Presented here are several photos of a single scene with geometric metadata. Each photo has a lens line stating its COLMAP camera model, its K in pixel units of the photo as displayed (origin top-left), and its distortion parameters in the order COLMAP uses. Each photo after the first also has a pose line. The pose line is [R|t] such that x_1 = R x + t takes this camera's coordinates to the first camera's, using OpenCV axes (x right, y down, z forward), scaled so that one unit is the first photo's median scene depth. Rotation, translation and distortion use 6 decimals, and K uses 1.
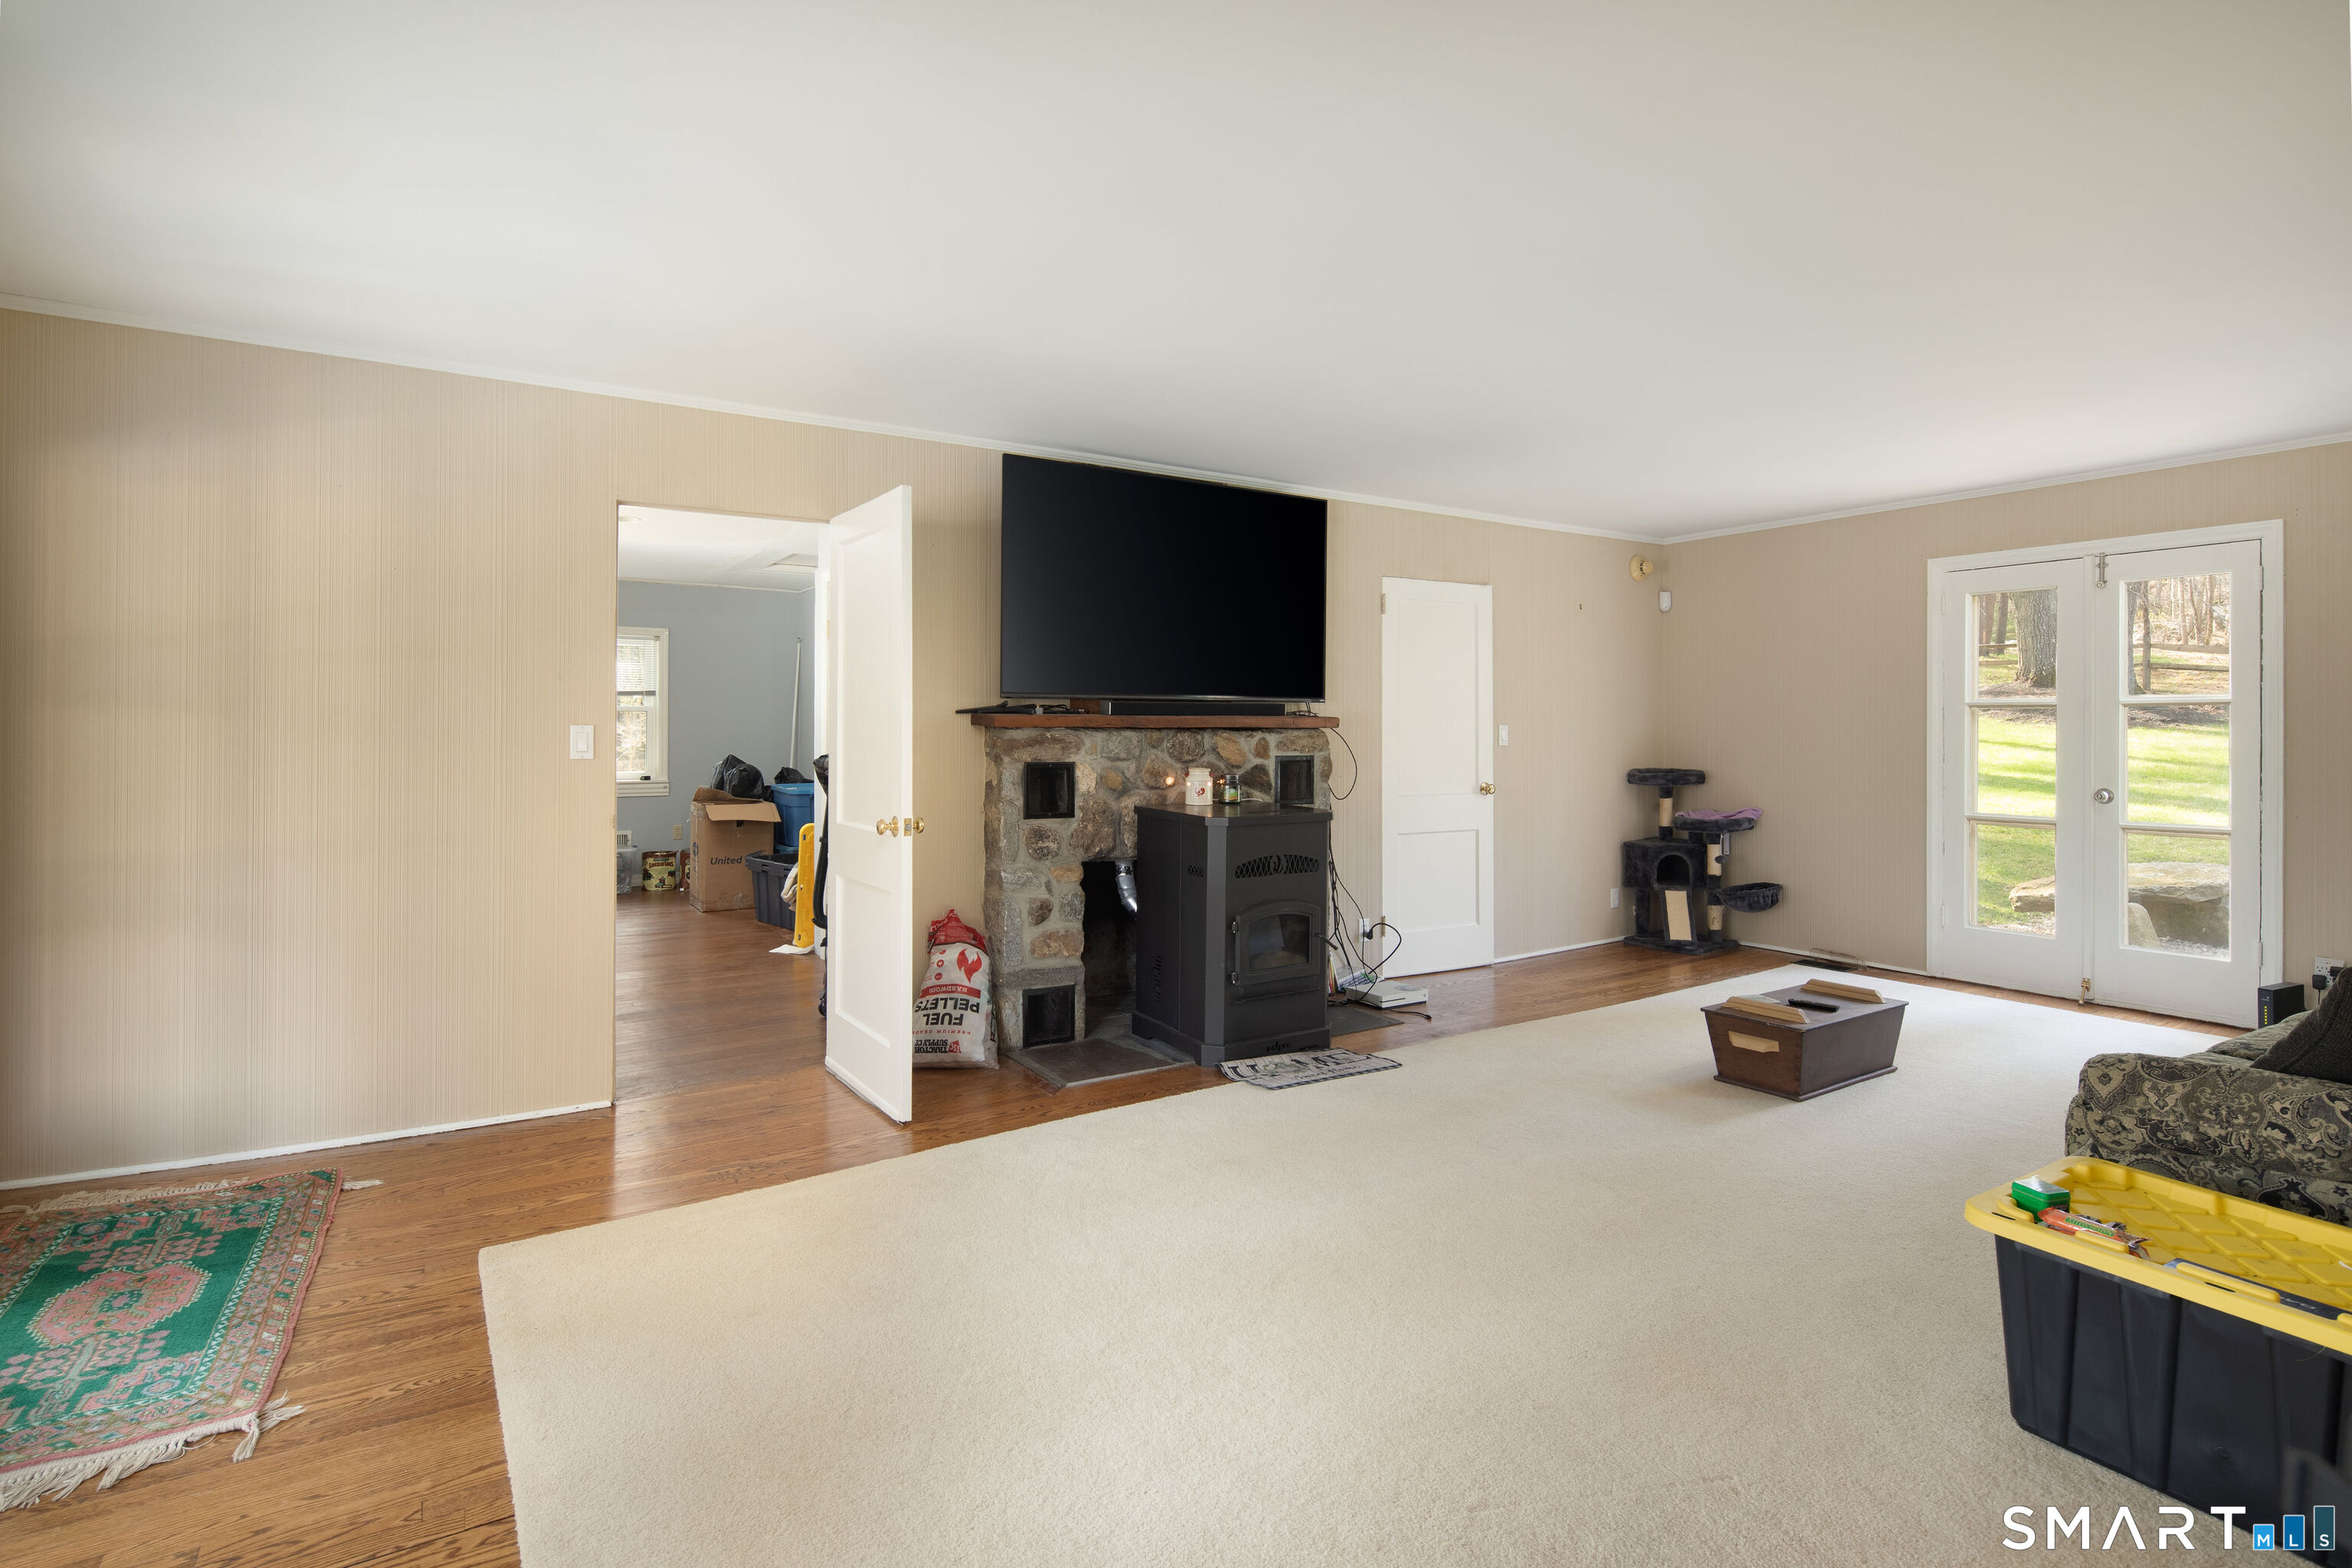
lens RADIAL K [[1150.3, 0, 1171.2], [0, 1150.3, 763.9], [0, 0, 1]] dist [0.002854, -0.004455]
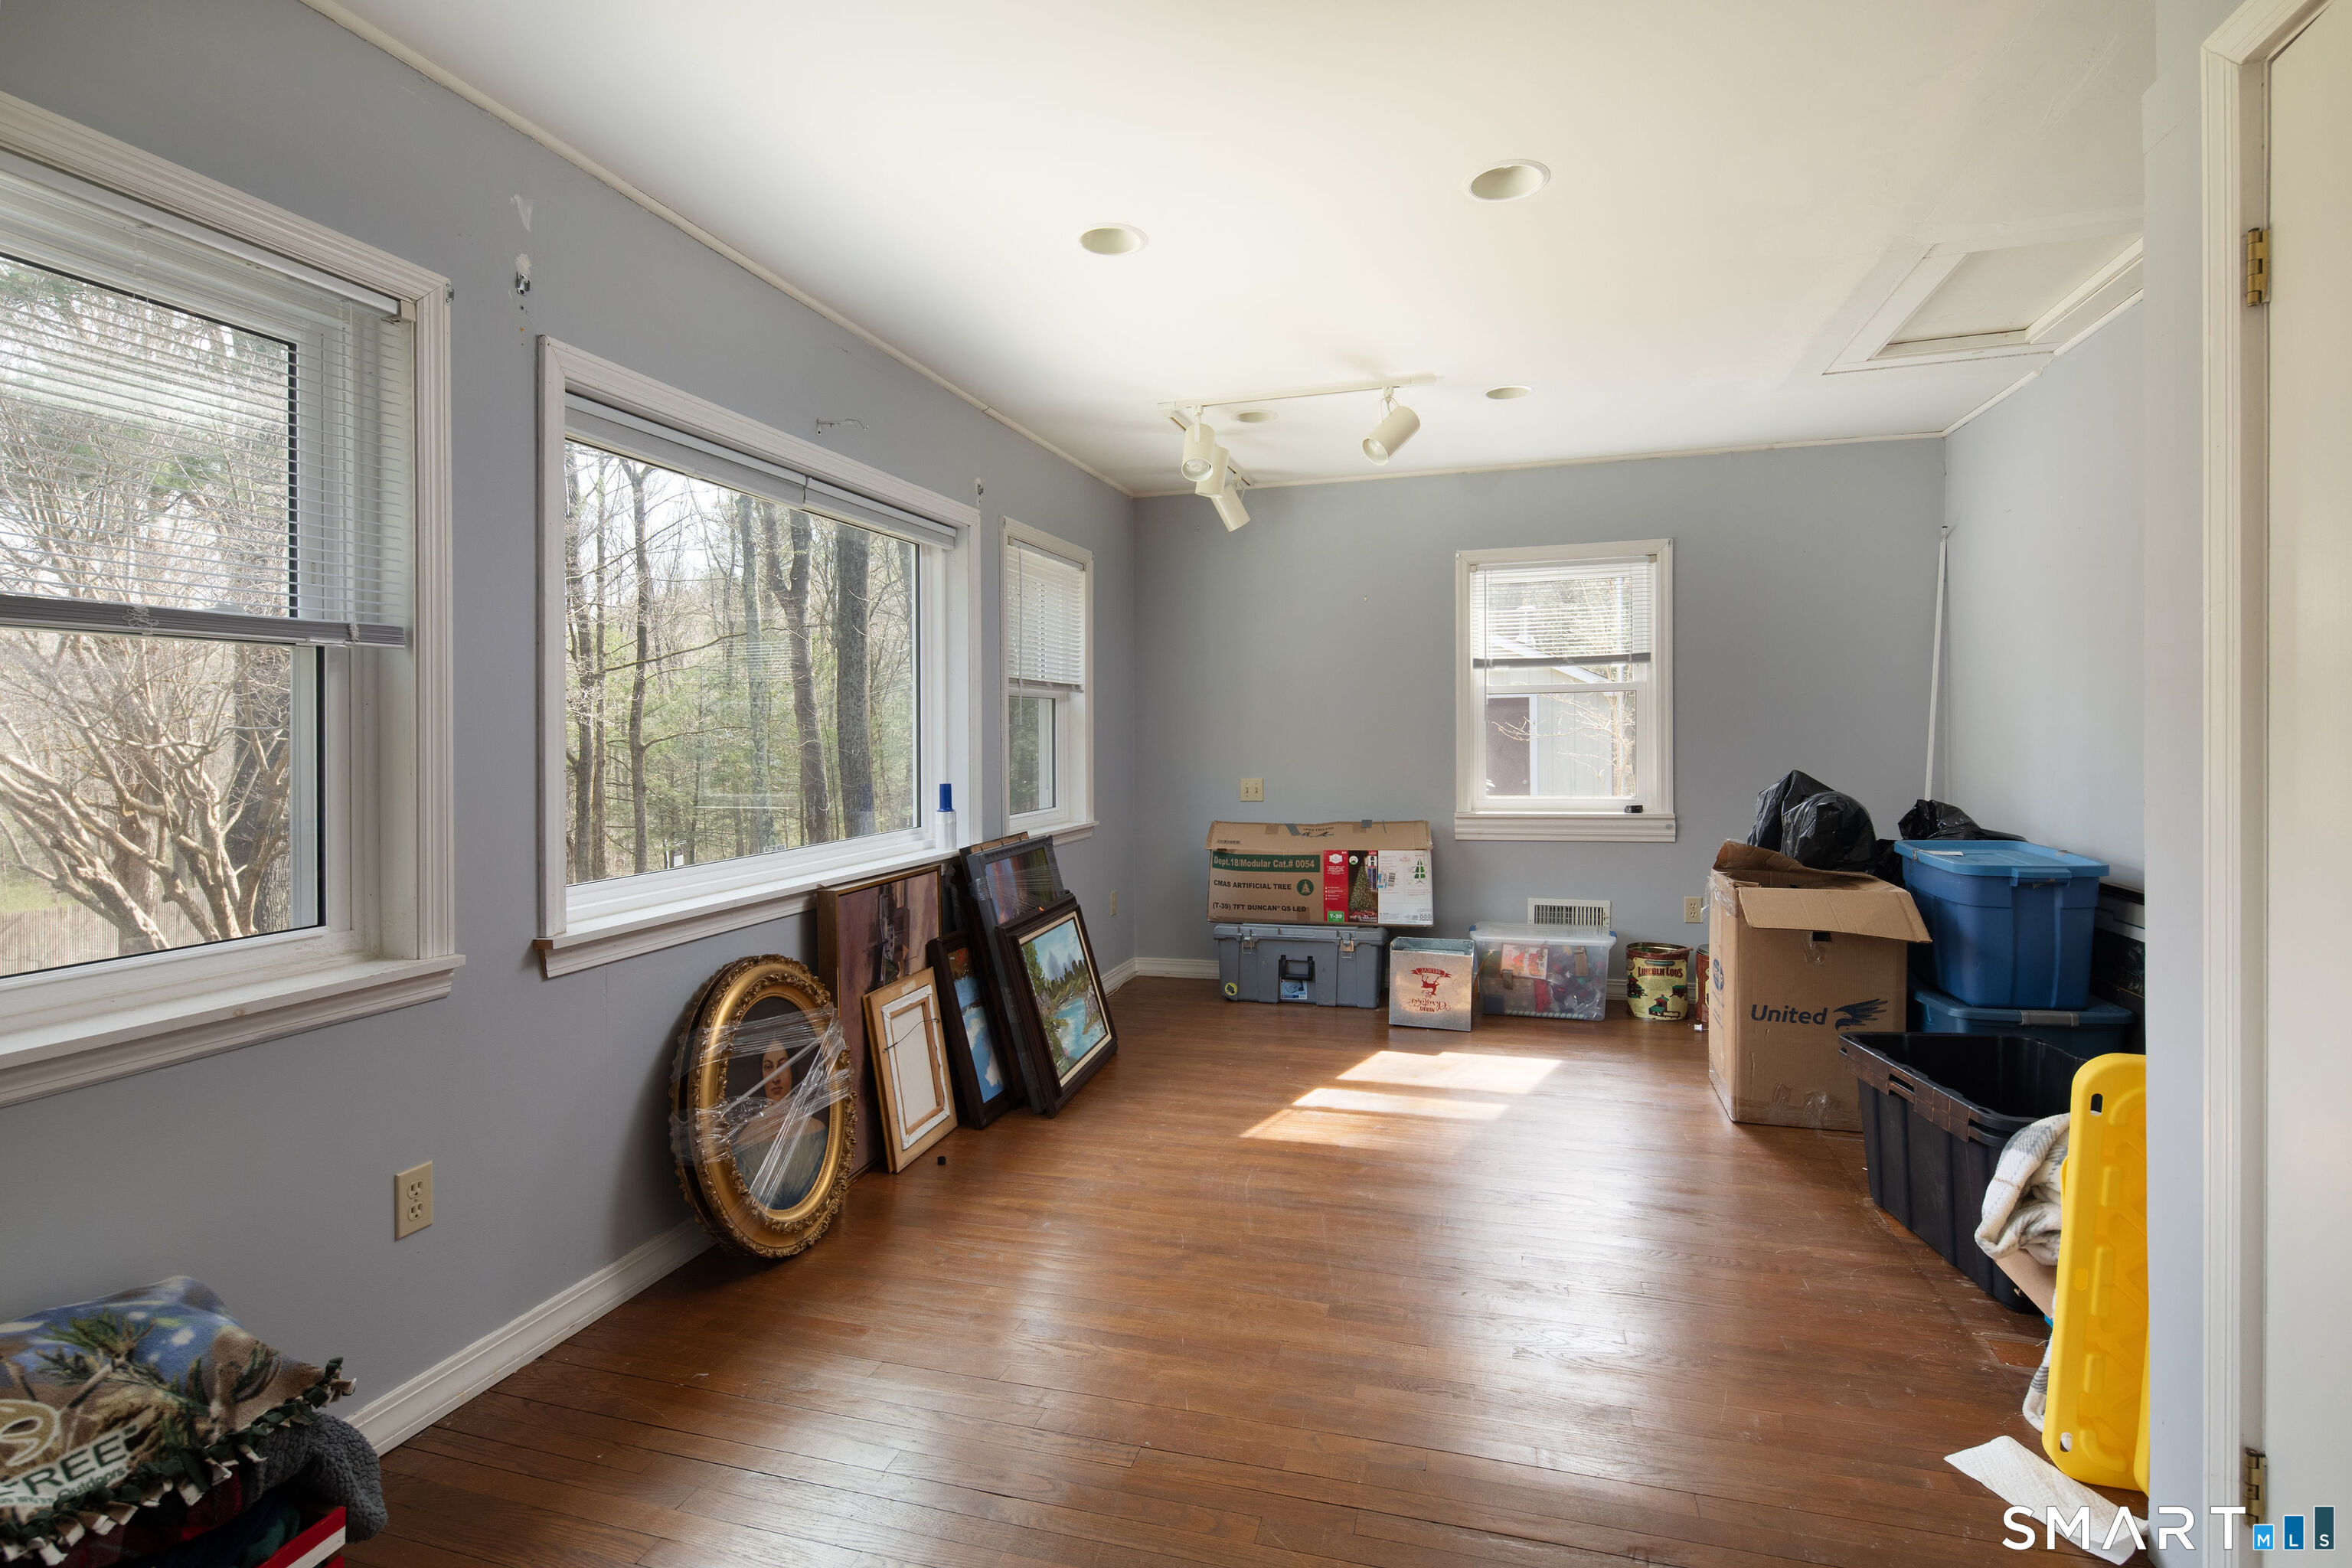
lens RADIAL K [[1150.3, 0, 1150.1], [0, 1150.3, 734.3], [0, 0, 1]] dist [0.002854, -0.004455]
pose [[0.642530, -0.007030, -0.766229, -0.193249], [-0.004752, 0.999902, -0.013158, -0.017333], [0.766246, 0.012096, 0.642433, 0.497851]]
